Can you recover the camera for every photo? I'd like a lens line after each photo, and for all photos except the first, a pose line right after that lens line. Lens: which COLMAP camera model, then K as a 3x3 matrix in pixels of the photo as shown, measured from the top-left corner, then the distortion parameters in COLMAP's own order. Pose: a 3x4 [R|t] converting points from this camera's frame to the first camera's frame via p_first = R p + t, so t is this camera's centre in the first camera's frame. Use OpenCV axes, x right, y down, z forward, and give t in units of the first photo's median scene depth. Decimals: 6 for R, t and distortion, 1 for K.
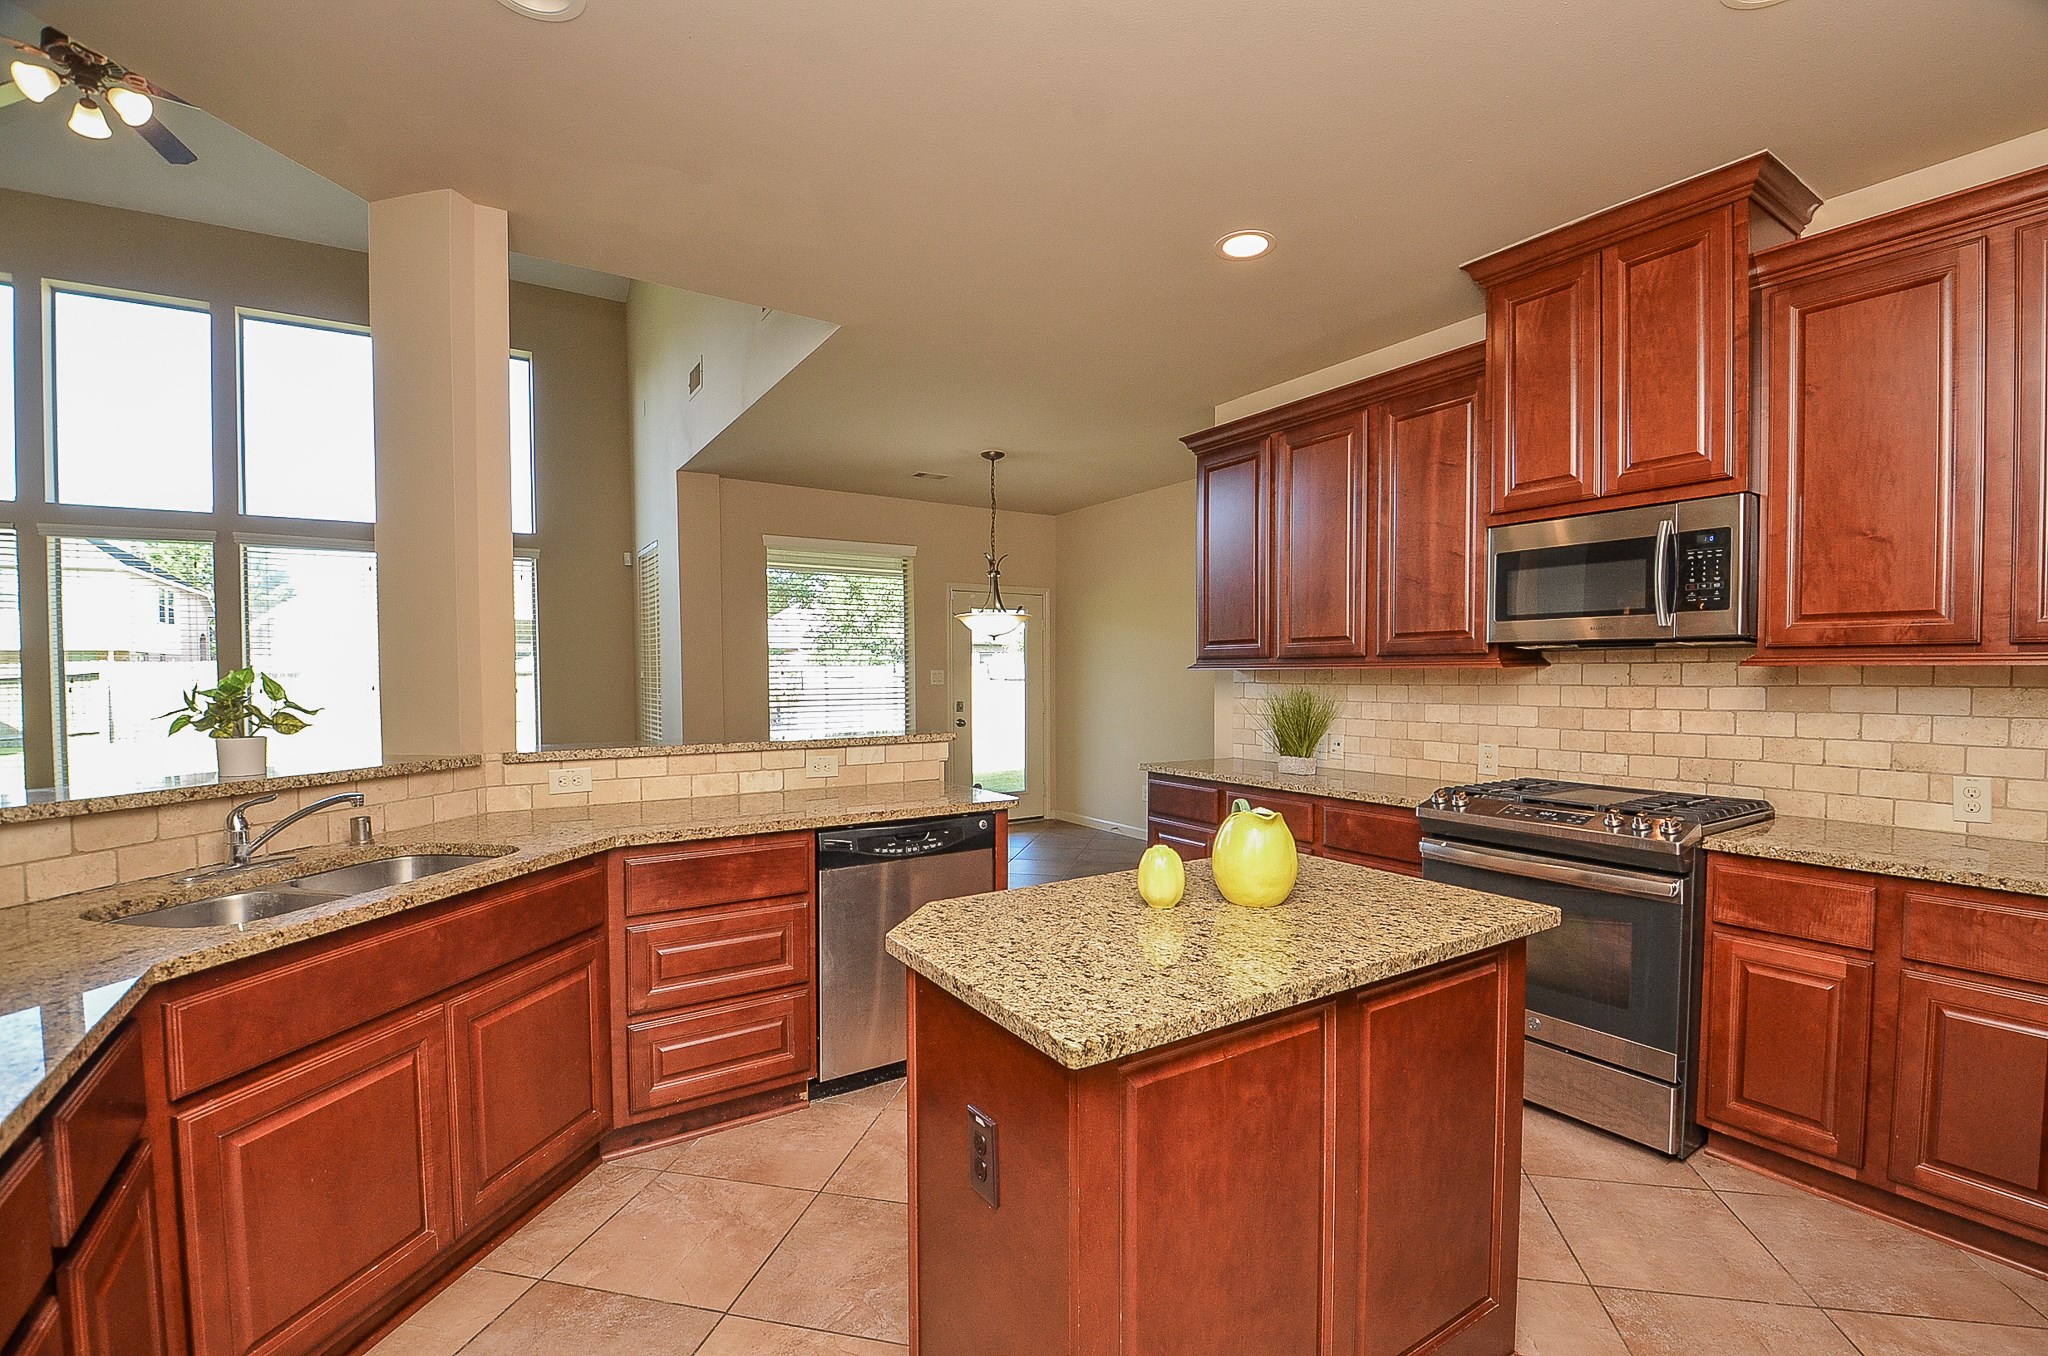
lens RADIAL K [[933.3, 0, 1062.6], [0, 933.3, 702.1], [0, 0, 1]] dist [0.023414, -0.028207]
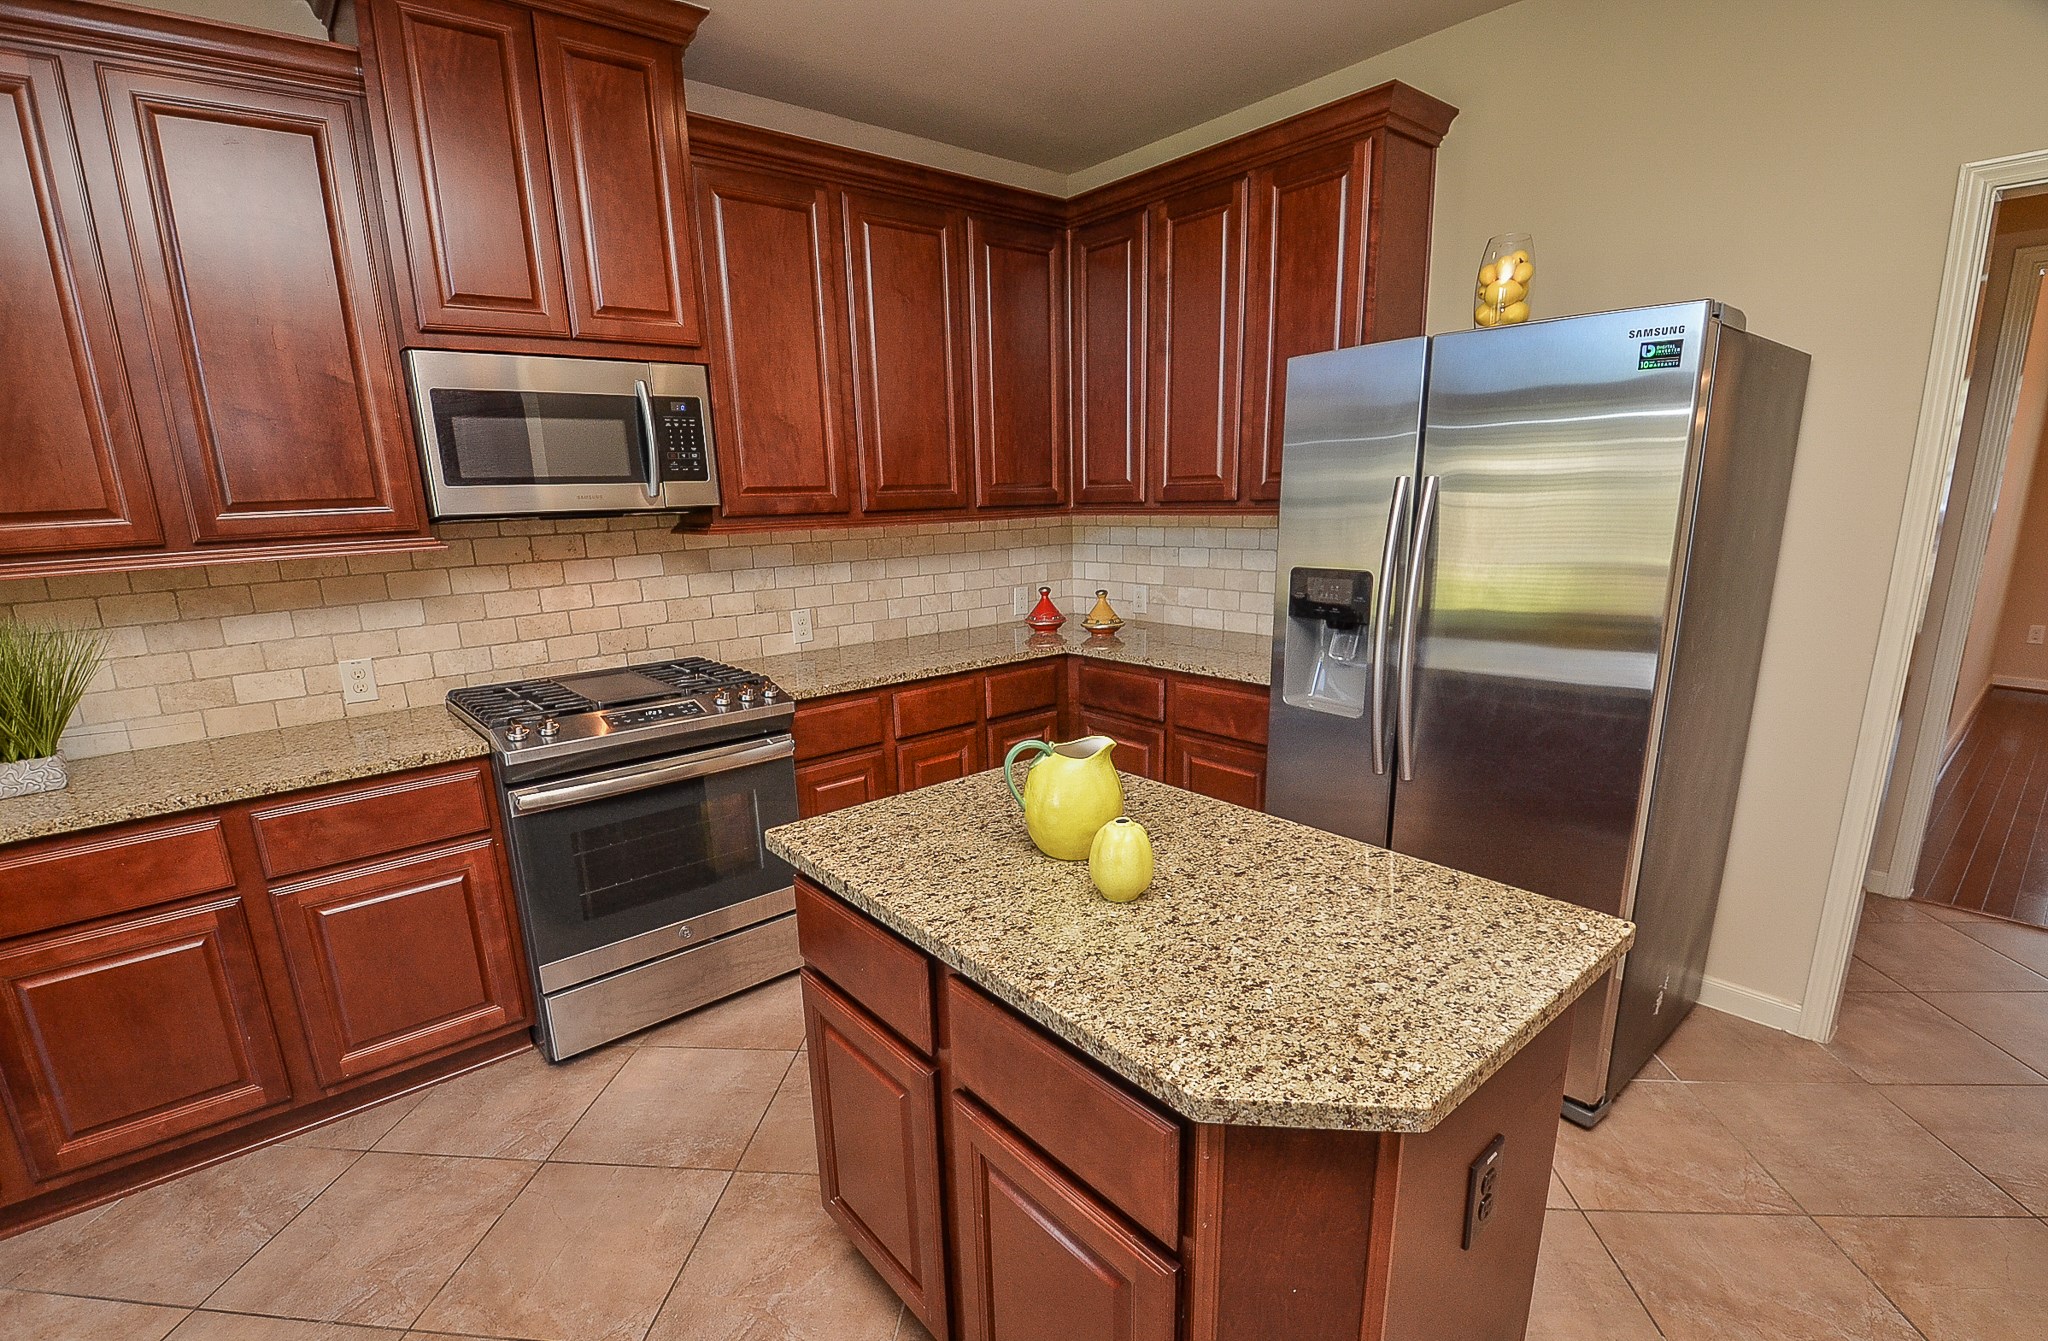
lens RADIAL K [[905.0, 0, 1018.1], [0, 905.0, 738.2], [0, 0, 1]] dist [0.017074, -0.026792]
pose [[-0.109021, -0.257673, 0.960062, -0.370582], [0.056054, 0.962688, 0.264743, -0.068821], [-0.992458, 0.082678, -0.090510, 0.749068]]
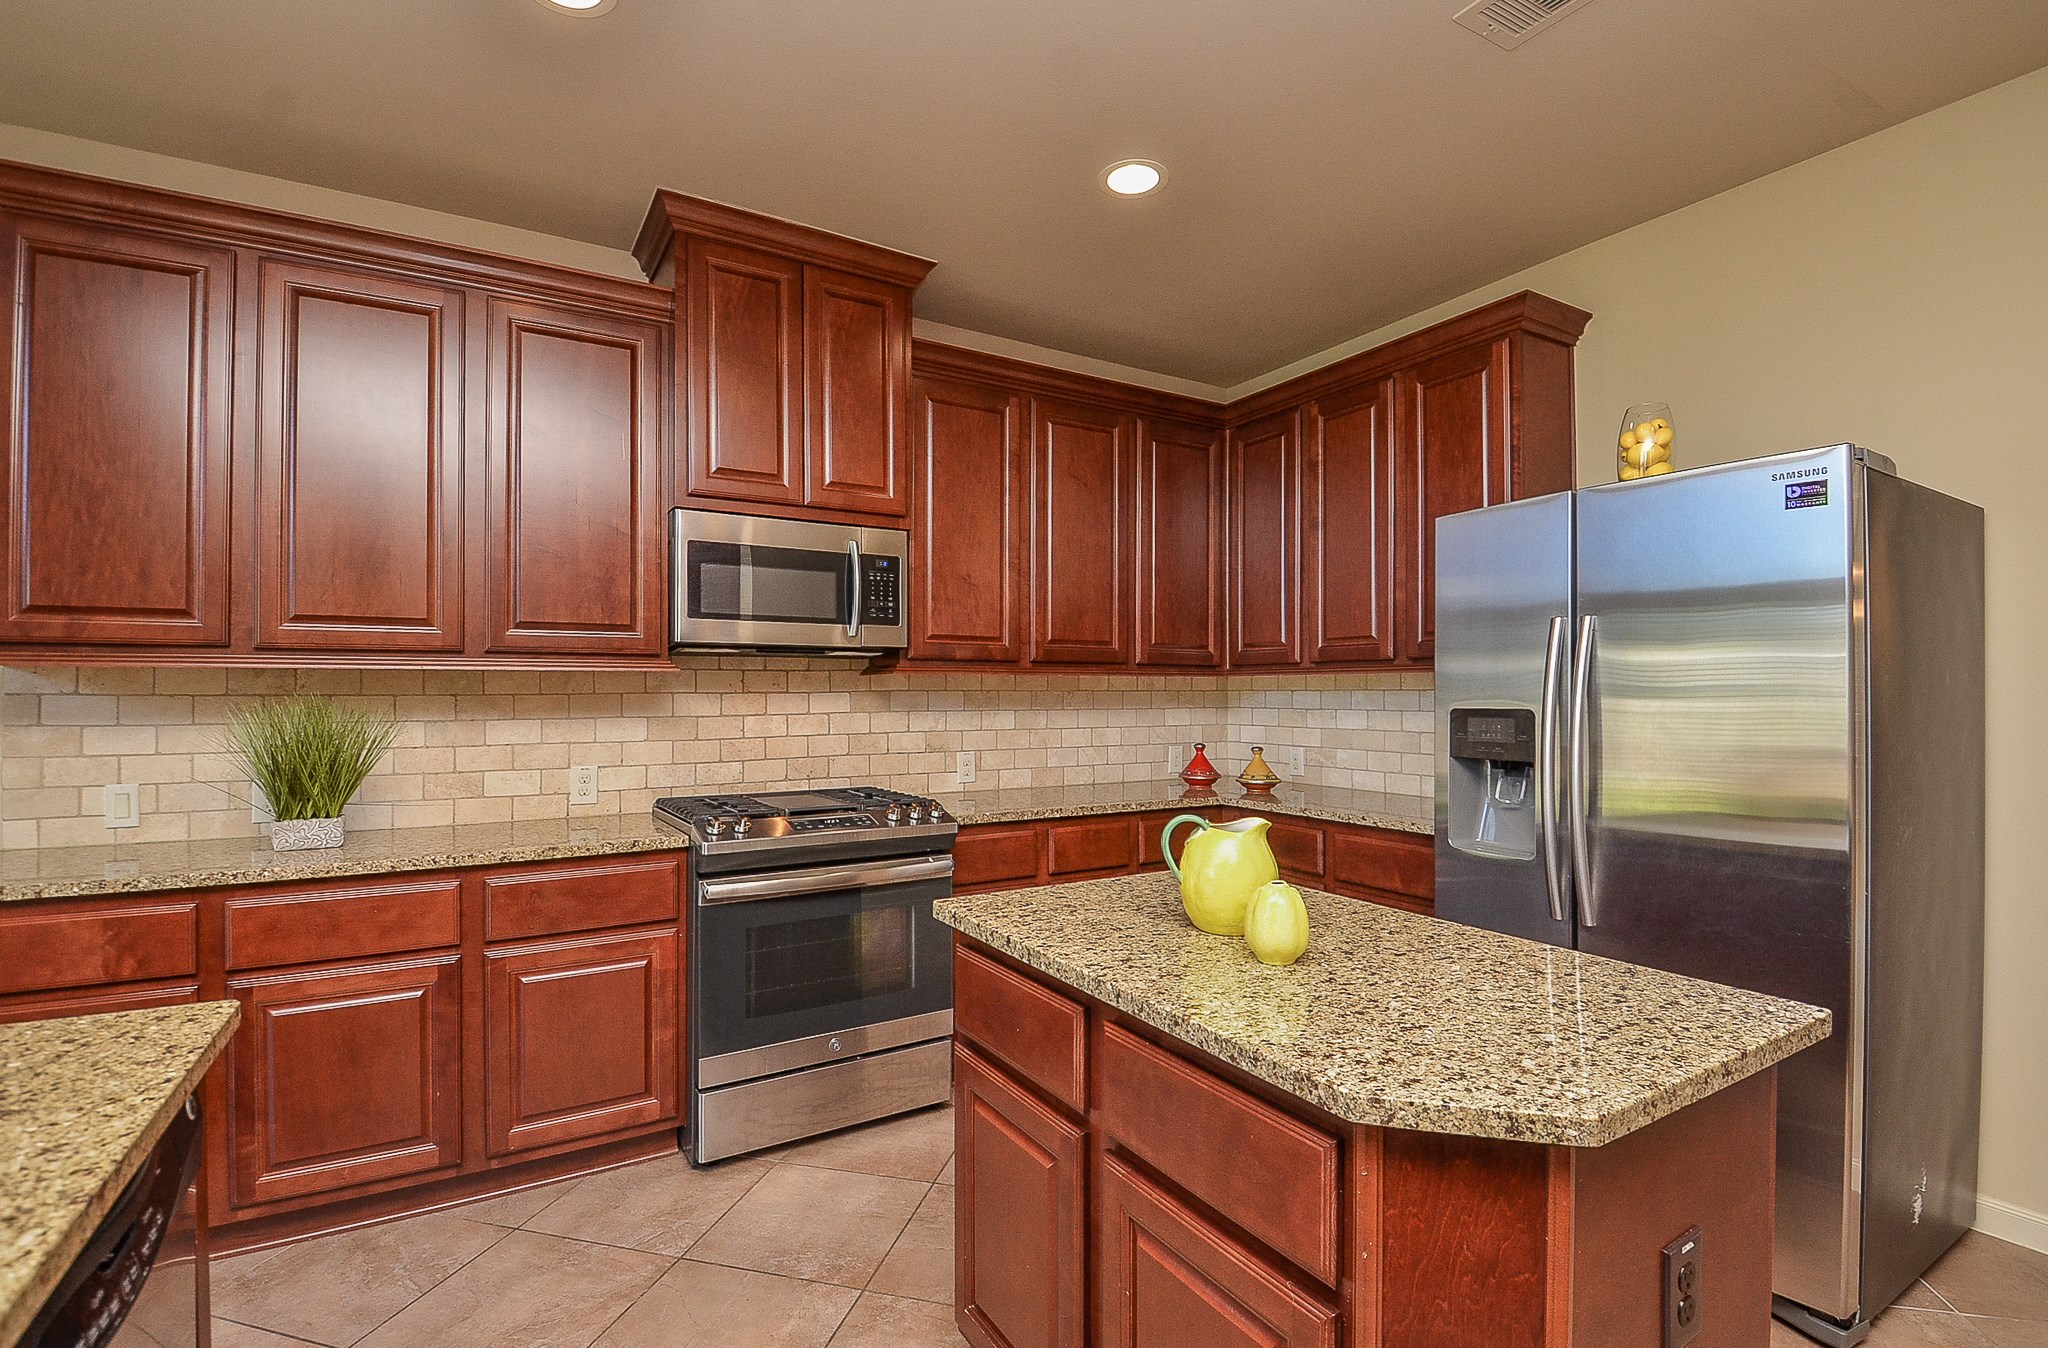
lens RADIAL K [[921.5, 0, 1034.2], [0, 921.5, 702.1], [0, 0, 1]] dist [0.019680, -0.025874]
pose [[0.038900, -0.010381, 0.999189, -0.437907], [0.031509, 0.999462, 0.009157, -0.007687], [-0.998746, 0.031127, 0.039207, 0.764827]]
